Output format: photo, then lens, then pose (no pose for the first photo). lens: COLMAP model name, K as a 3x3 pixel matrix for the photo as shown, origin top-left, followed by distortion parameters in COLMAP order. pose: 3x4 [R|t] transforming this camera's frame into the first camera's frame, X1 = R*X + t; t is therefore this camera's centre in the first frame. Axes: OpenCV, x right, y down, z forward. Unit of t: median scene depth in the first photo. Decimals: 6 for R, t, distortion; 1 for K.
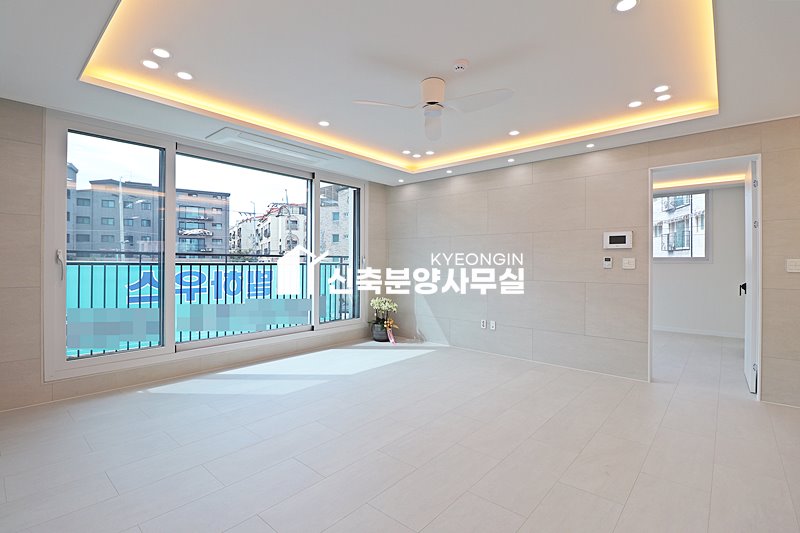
lens RADIAL K [[371.3, 0, 398.4], [0, 371.3, 262.6], [0, 0, 1]] dist [-0.013324, -0.007381]
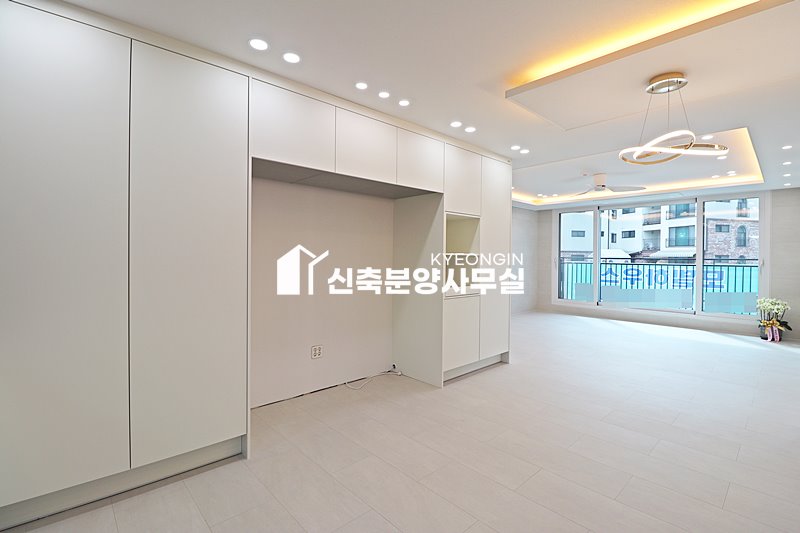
lens RADIAL K [[371.3, 0, 404.8], [0, 371.3, 266.1], [0, 0, 1]] dist [-0.013324, -0.007381]
pose [[-0.099772, 0.018673, -0.994835, 1.260551], [-0.009377, 0.999762, 0.019706, -0.011546], [0.994966, 0.011295, -0.099573, 0.075335]]
